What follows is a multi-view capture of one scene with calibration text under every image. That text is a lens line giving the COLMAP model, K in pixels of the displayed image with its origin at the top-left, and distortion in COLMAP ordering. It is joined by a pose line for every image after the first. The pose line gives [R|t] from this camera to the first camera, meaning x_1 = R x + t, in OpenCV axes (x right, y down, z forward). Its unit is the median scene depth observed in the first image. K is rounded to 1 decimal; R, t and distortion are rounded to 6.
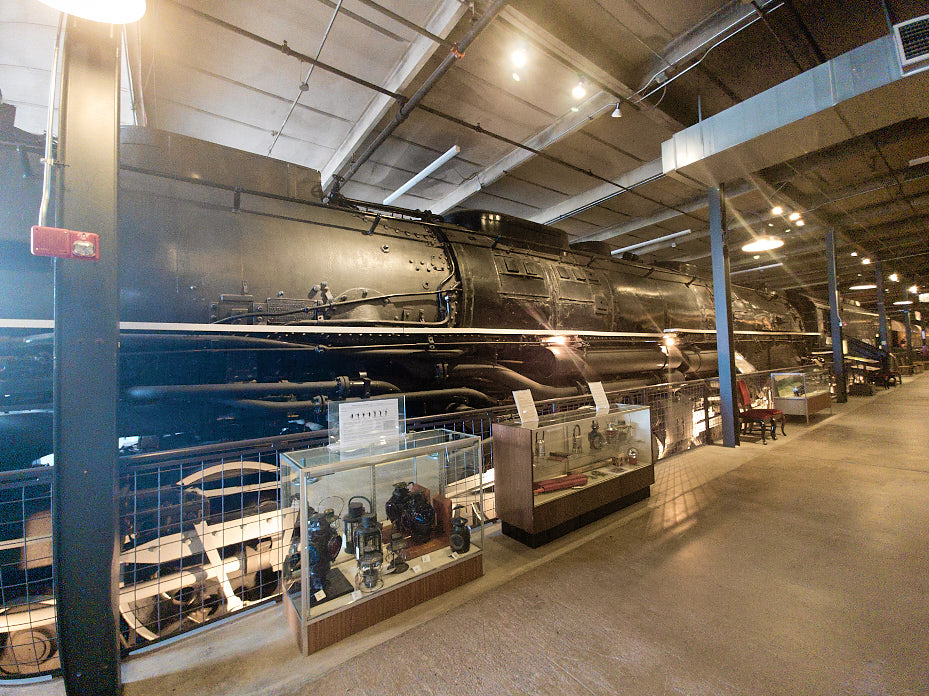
lens RADIAL K [[391.5, 0, 464.3], [0, 391.5, 348.5], [0, 0, 1]] dist [-0.000365, 0.000253]
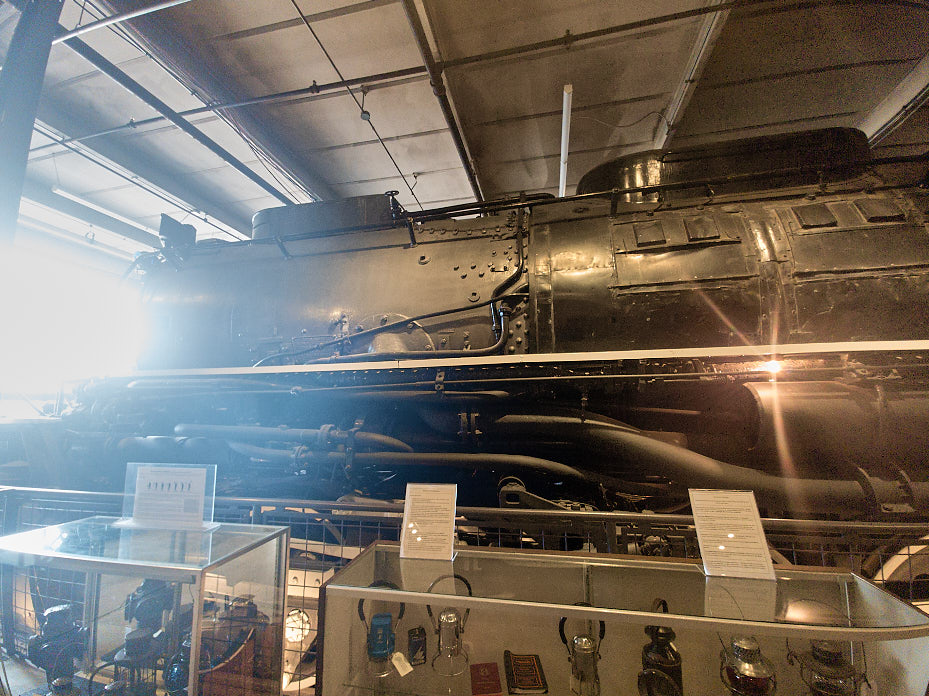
lens RADIAL K [[391.5, 0, 465.5], [0, 391.5, 347.0], [0, 0, 1]] dist [-0.000365, 0.000253]
pose [[0.669303, -0.072544, -0.739439, 0.414746], [0.012675, 0.996192, -0.086260, -0.012653], [0.742881, 0.048362, 0.667674, 0.550432]]
